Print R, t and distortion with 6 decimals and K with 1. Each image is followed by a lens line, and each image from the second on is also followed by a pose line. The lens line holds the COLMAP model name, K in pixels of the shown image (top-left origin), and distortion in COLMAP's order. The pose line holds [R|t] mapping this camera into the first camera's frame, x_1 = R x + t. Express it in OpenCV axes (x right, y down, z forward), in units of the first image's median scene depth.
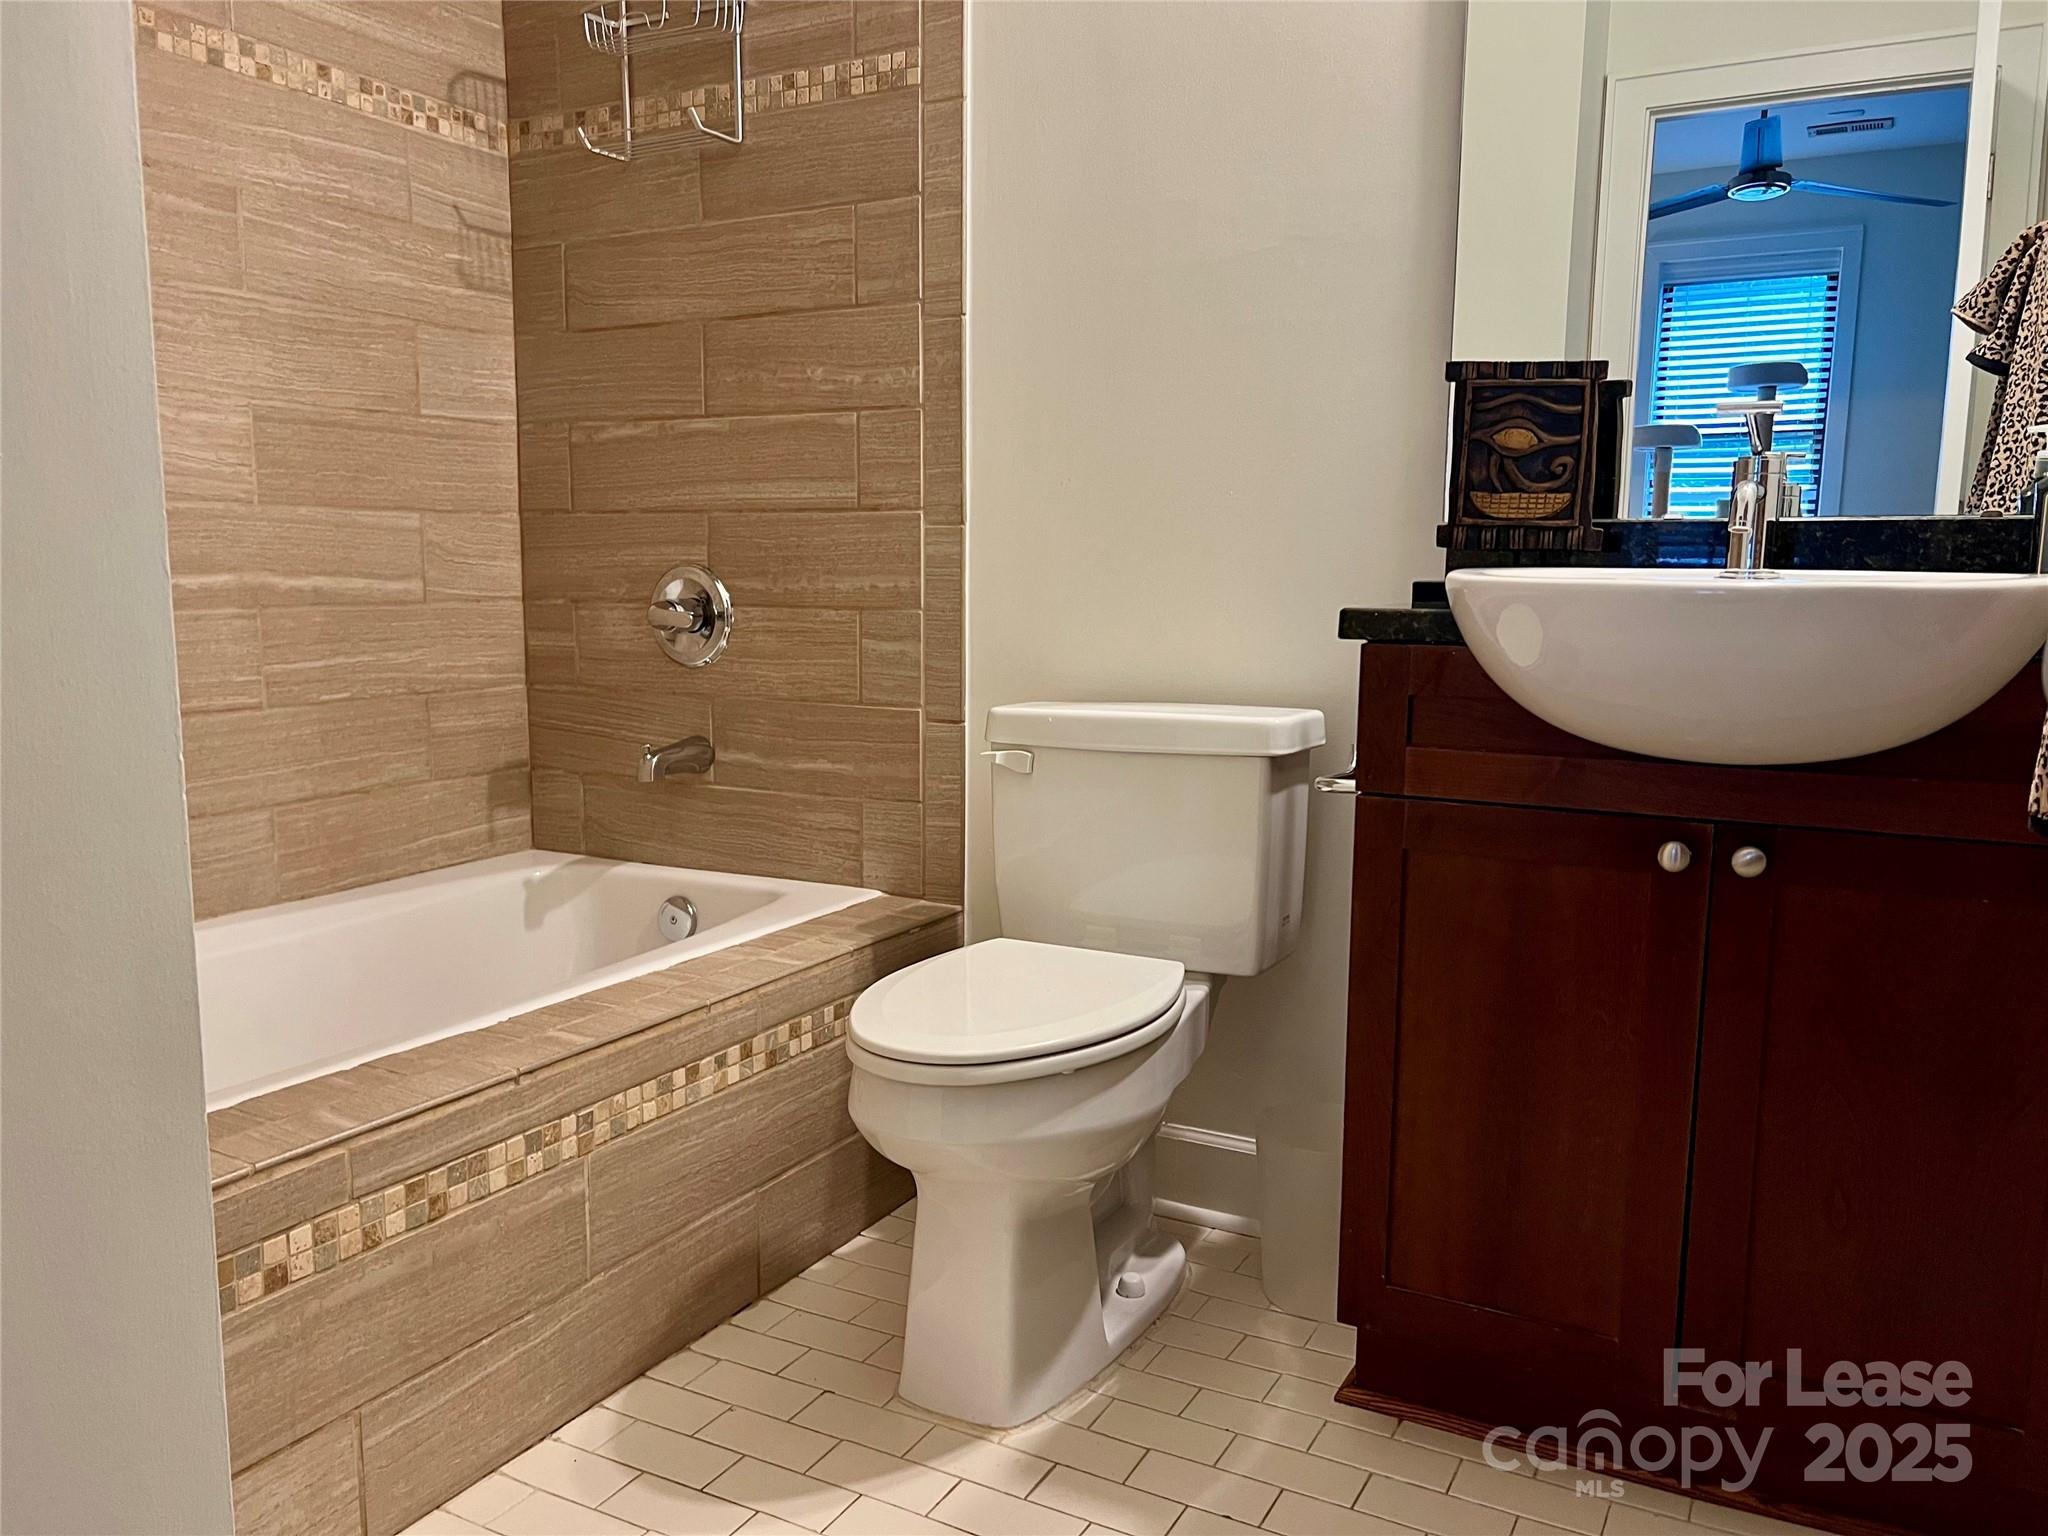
lens RADIAL K [[1557.7, 0, 1018.5], [0, 1557.7, 775.9], [0, 0, 1]] dist [0.055807, -0.049825]
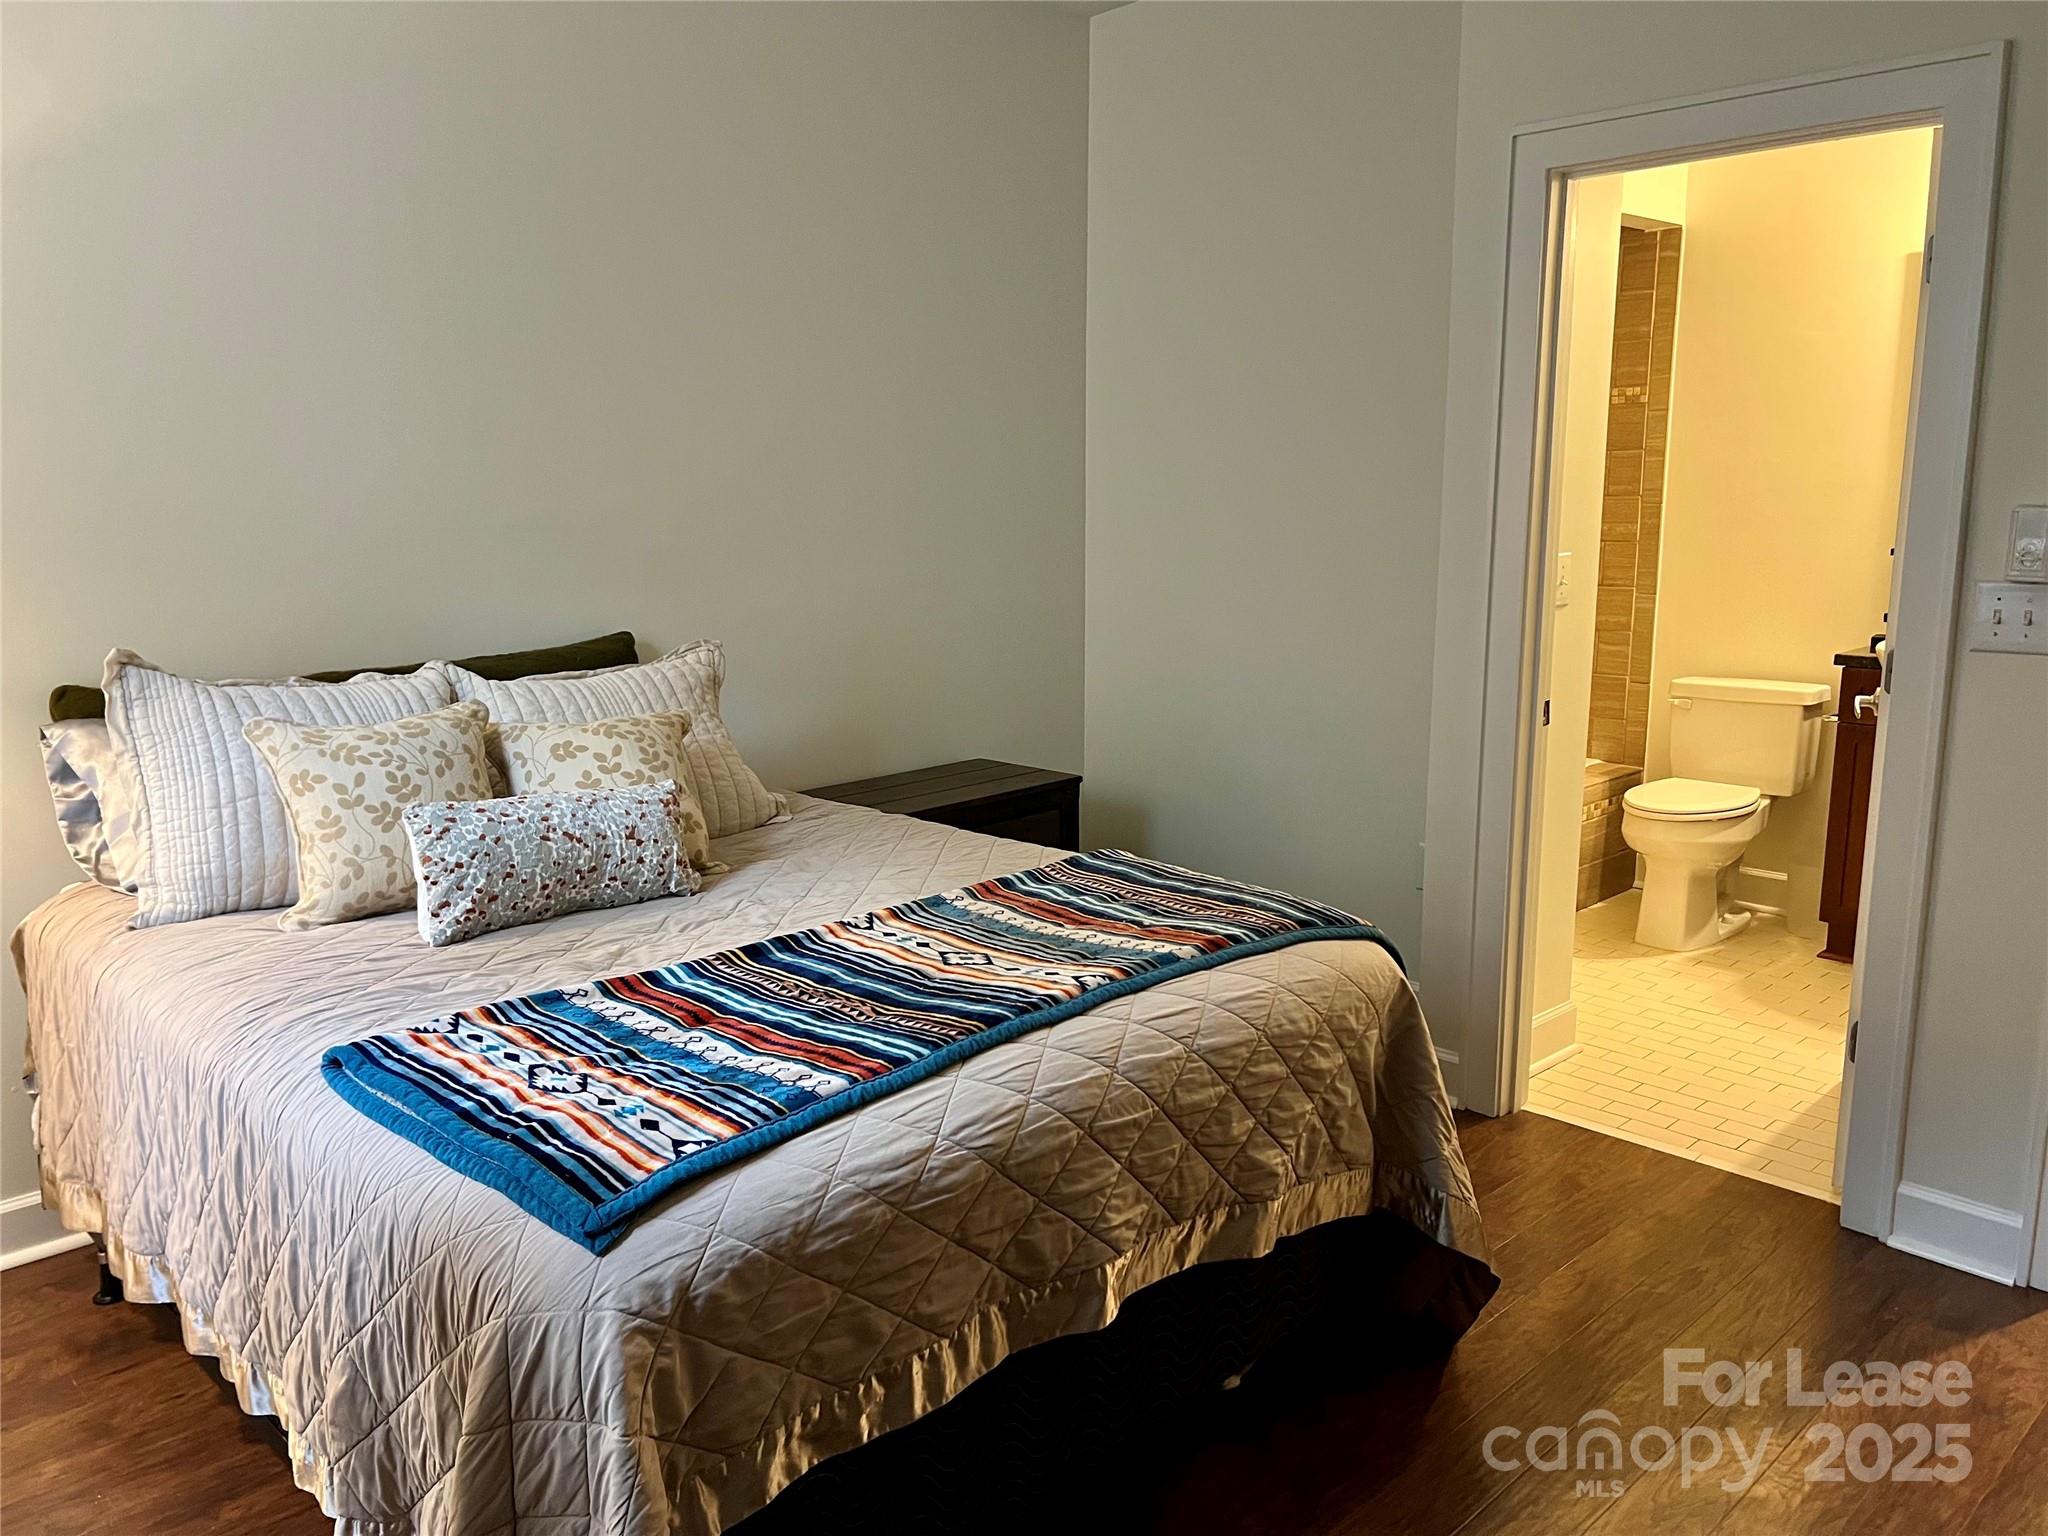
lens RADIAL K [[1557.7, 0, 1026.3], [0, 1557.7, 756.9], [0, 0, 1]] dist [0.055807, -0.049825]
pose [[0.955360, 0.041053, -0.292578, -0.264546], [-0.027543, 0.998362, 0.050147, -0.021468], [0.294157, -0.039850, 0.954926, -1.638099]]
